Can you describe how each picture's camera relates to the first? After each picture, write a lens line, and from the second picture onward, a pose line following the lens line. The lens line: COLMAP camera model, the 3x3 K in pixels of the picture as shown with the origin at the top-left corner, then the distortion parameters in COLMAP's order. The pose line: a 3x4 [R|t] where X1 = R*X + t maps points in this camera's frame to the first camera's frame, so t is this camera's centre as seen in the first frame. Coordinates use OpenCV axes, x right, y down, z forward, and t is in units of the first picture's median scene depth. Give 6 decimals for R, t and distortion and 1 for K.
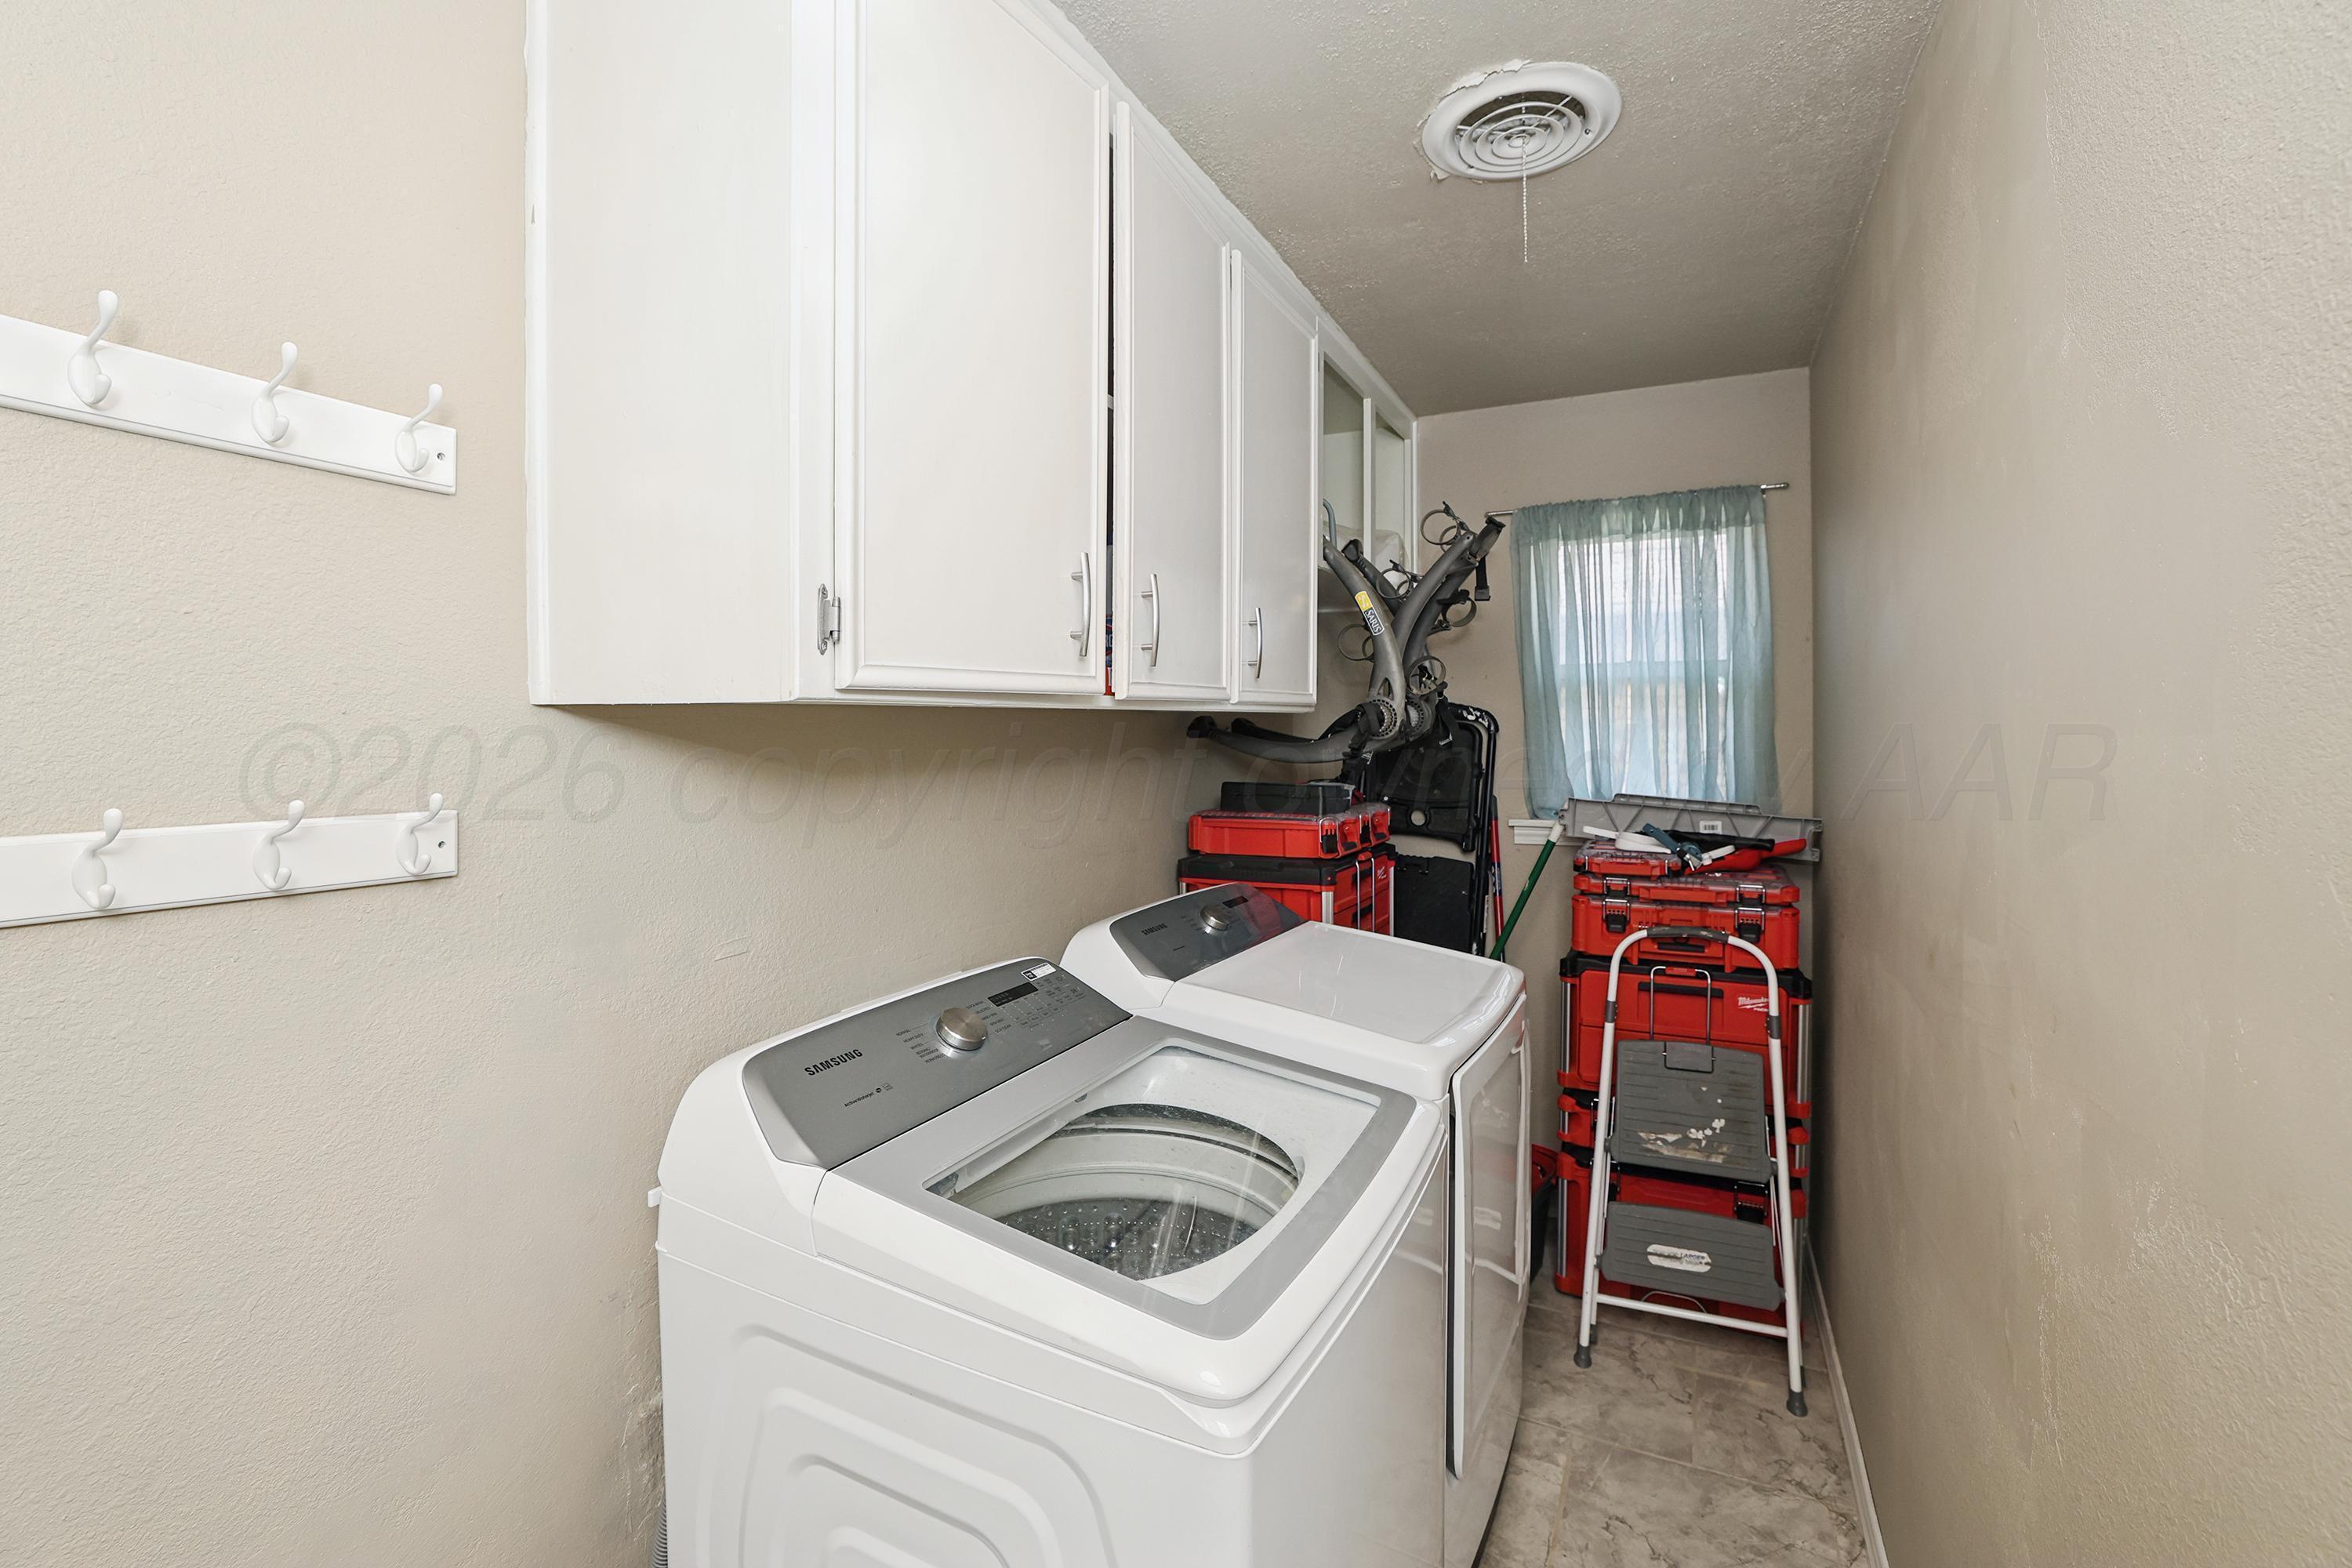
lens RADIAL K [[1039.4, 0, 1171.8], [0, 1039.4, 698.4], [0, 0, 1]] dist [-0.042951, 0.015378]
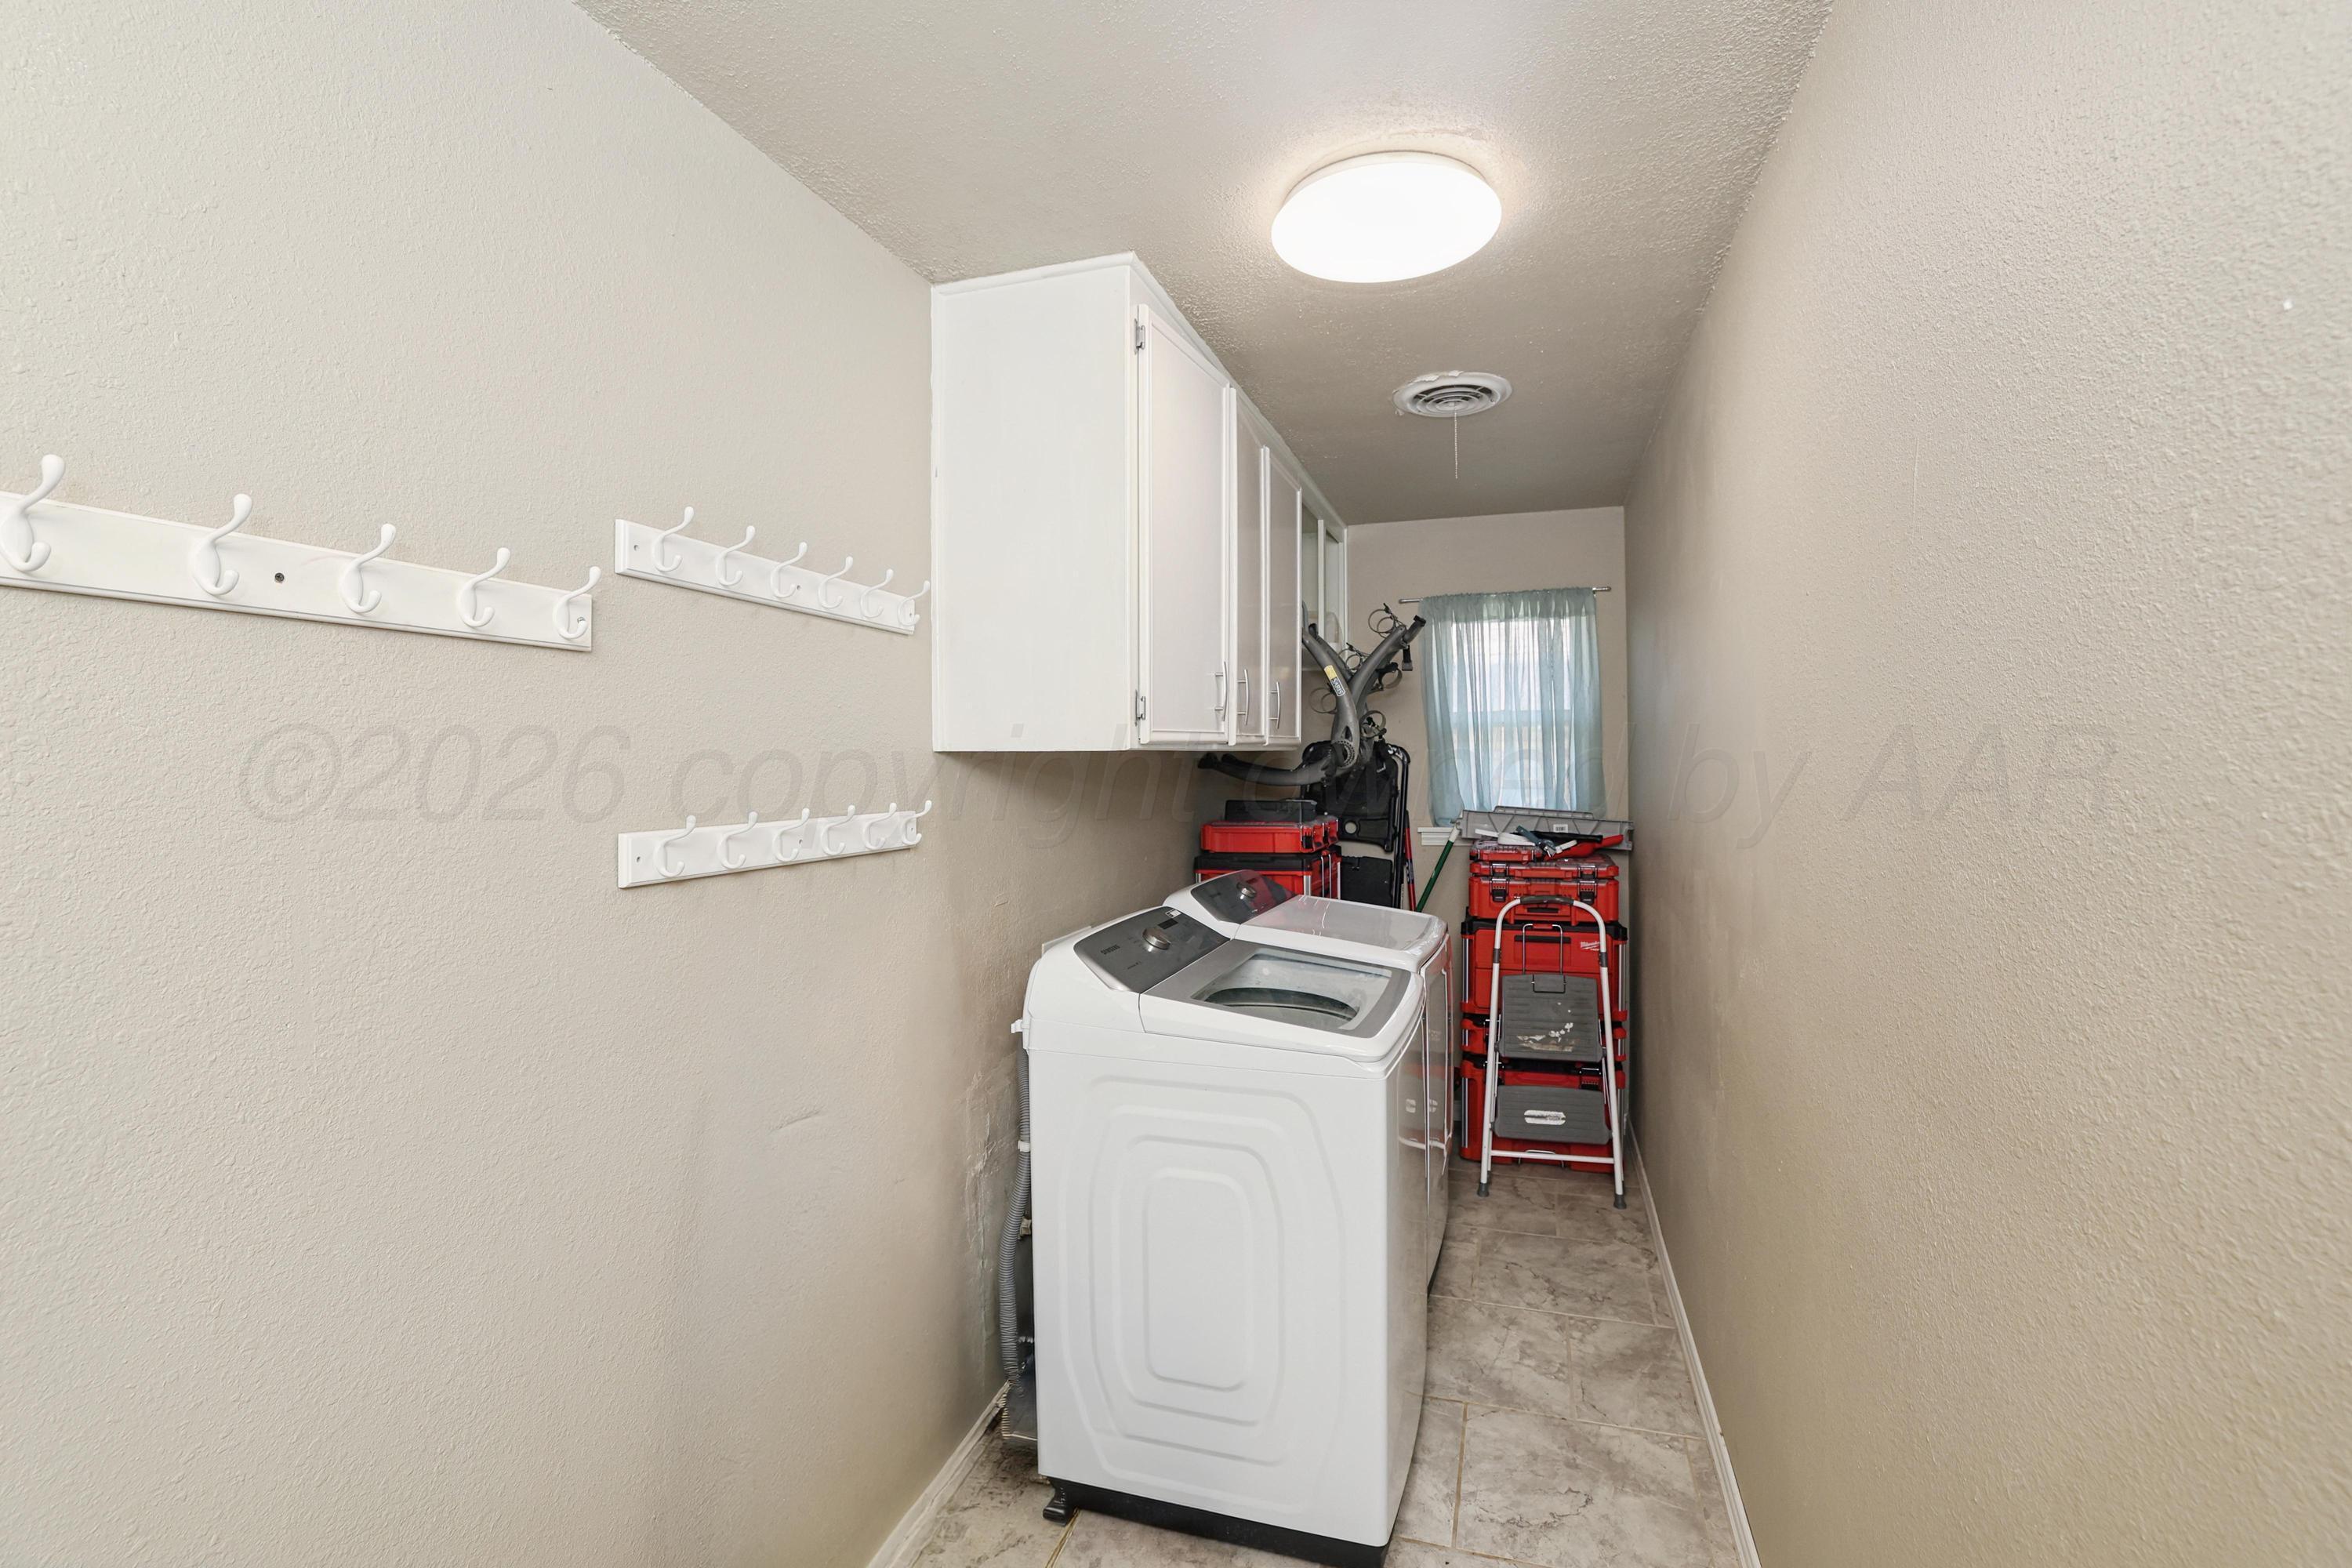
lens RADIAL K [[1042.0, 0, 1176.0], [0, 1042.0, 715.5], [0, 0, 1]] dist [-0.034242, 0.000287]
pose [[0.990875, -0.002002, 0.134770, -0.217045], [0.003797, 0.999907, -0.013063, -0.015823], [-0.134731, 0.013456, 0.990791, -0.389426]]
